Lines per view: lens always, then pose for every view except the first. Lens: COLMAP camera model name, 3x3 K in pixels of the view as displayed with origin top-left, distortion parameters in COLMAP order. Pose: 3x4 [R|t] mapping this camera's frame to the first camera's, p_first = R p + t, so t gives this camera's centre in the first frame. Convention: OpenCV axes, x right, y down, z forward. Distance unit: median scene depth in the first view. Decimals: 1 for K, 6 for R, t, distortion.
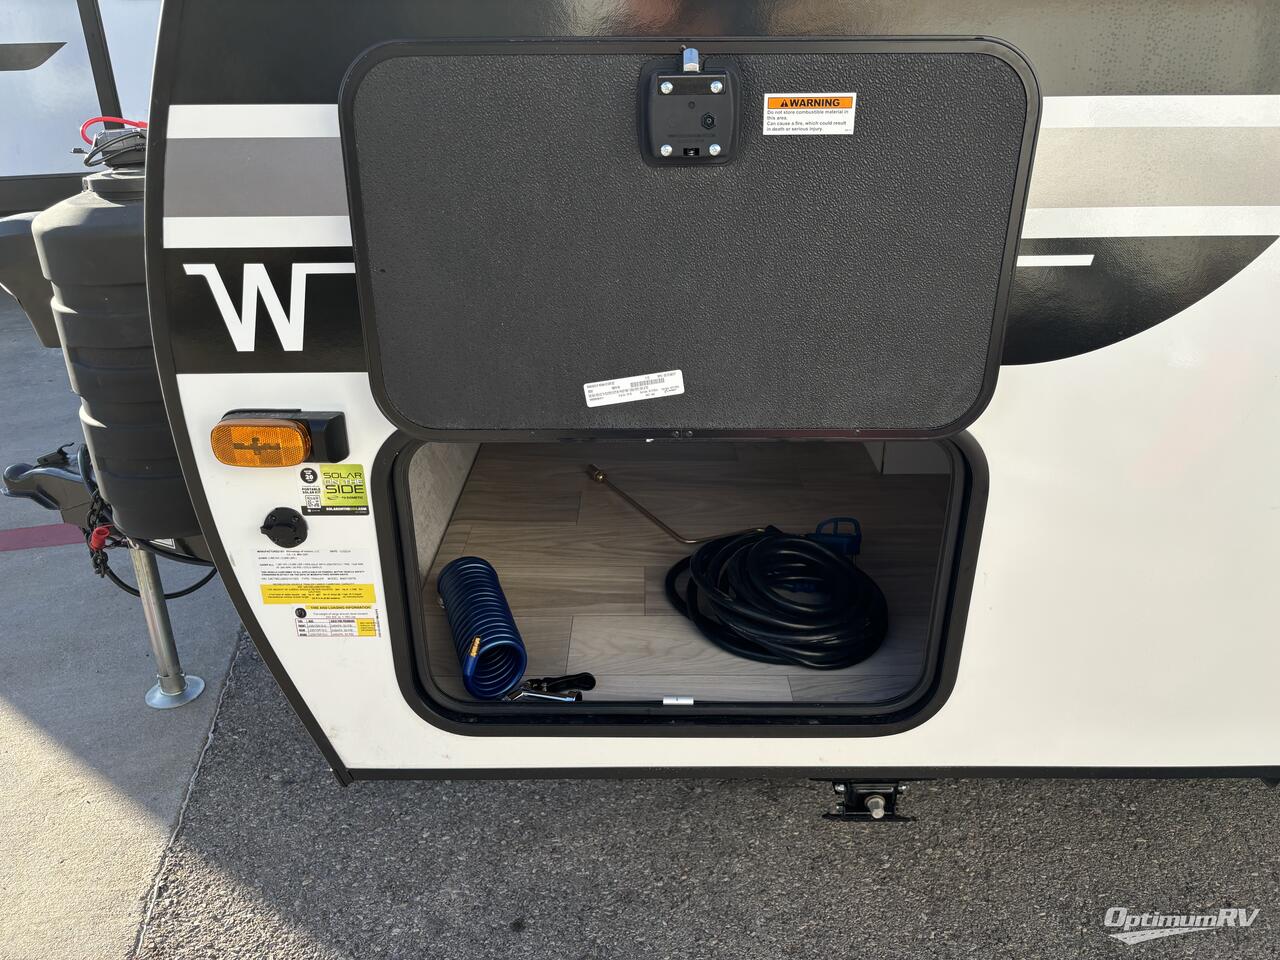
lens RADIAL K [[981.9, 0, 640.0], [0, 981.9, 480.0], [0, 0, 1]] dist [0.002136, -0.001666]
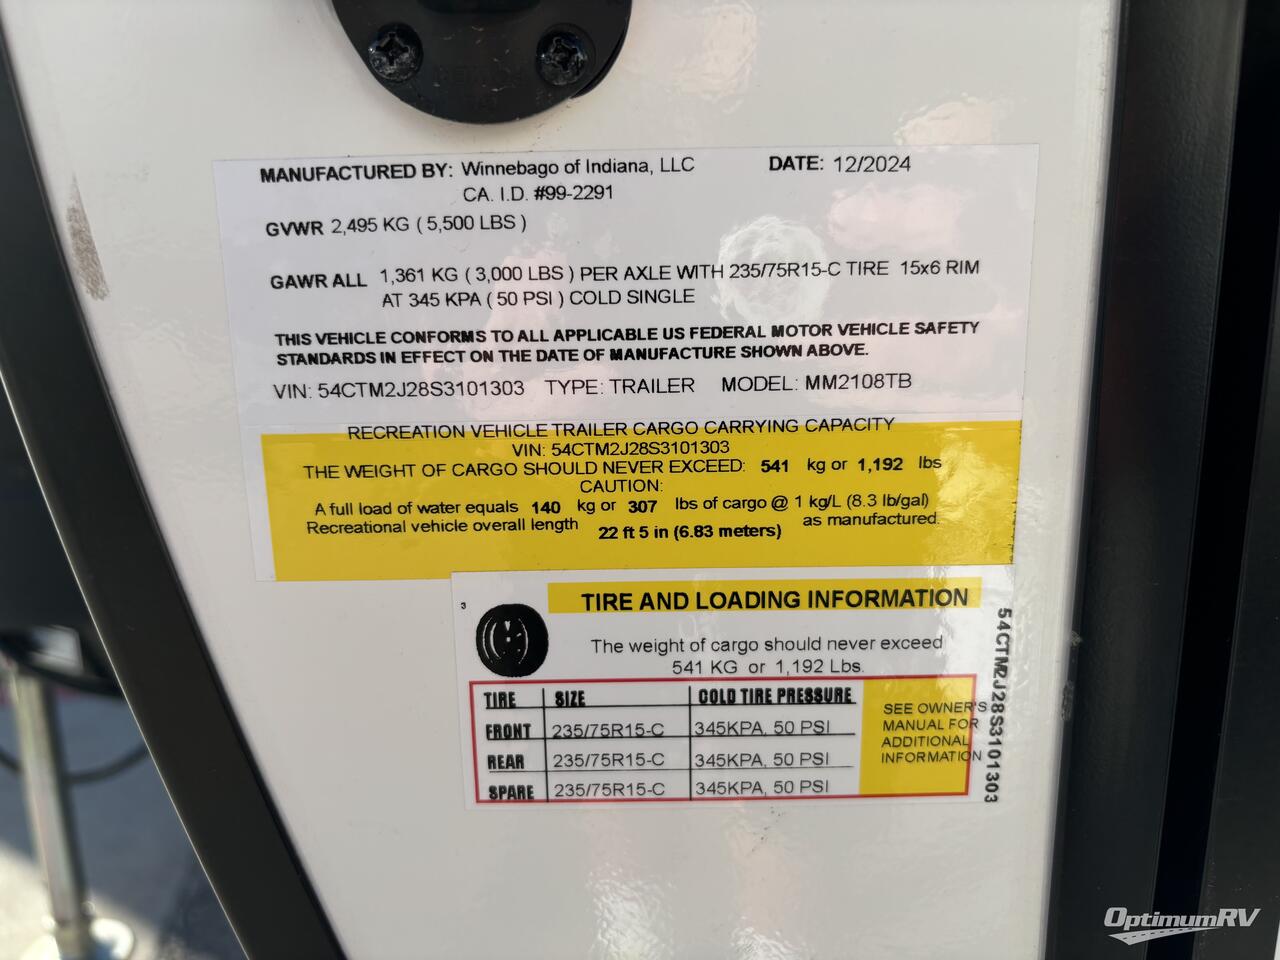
lens RADIAL K [[981.9, 0, 640.0], [0, 981.9, 480.0], [0, 0, 1]] dist [0.002136, -0.001666]
pose [[0.999943, -0.010708, -0.000287, -0.325946], [0.010406, 0.977441, -0.210952, 0.143897], [0.002539, 0.210937, 0.977496, 0.846553]]
